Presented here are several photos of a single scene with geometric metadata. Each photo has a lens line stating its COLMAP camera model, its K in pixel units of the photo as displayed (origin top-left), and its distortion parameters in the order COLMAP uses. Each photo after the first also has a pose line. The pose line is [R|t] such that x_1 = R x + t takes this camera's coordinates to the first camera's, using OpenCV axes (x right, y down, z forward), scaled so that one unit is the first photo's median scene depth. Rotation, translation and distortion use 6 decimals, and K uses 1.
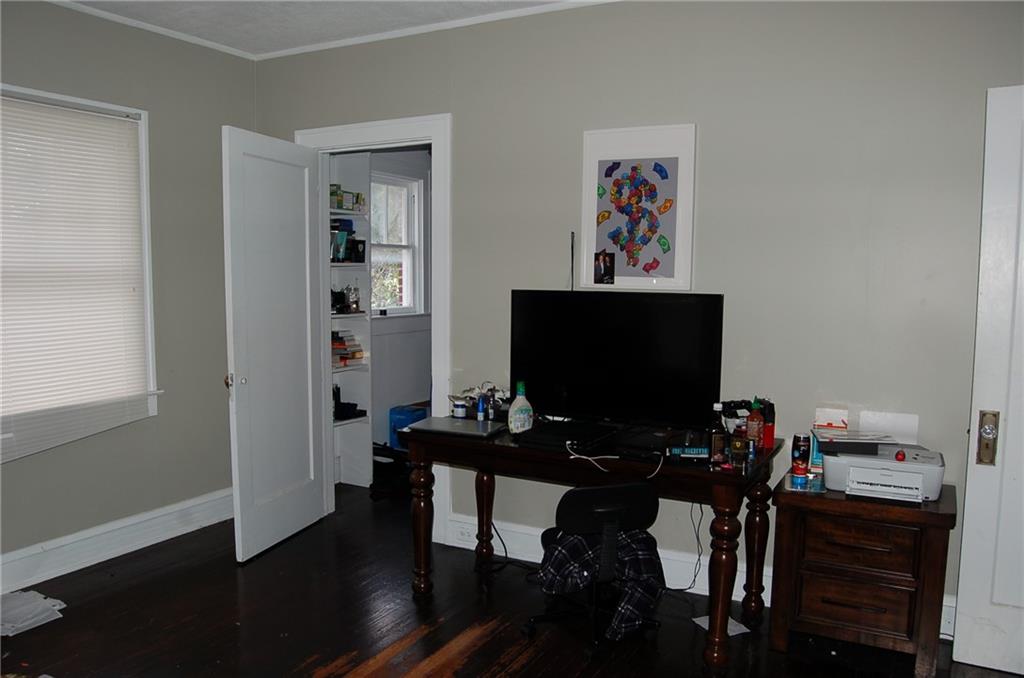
lens RADIAL K [[806.8, 0, 514.8], [0, 806.8, 344.9], [0, 0, 1]] dist [-0.050891, -0.001650]
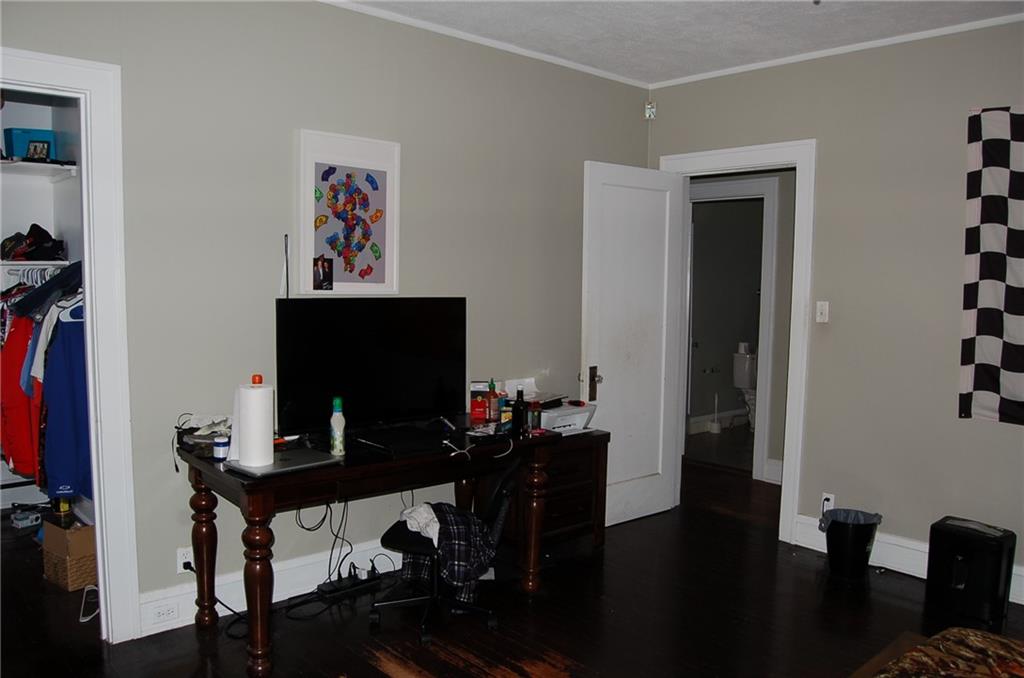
lens RADIAL K [[806.8, 0, 514.9], [0, 806.8, 337.2], [0, 0, 1]] dist [-0.050891, -0.001650]
pose [[0.352731, -0.075666, 0.932661, -0.731700], [0.071034, 0.996014, 0.053941, -0.055801], [-0.933025, 0.047224, 0.356700, 0.447142]]
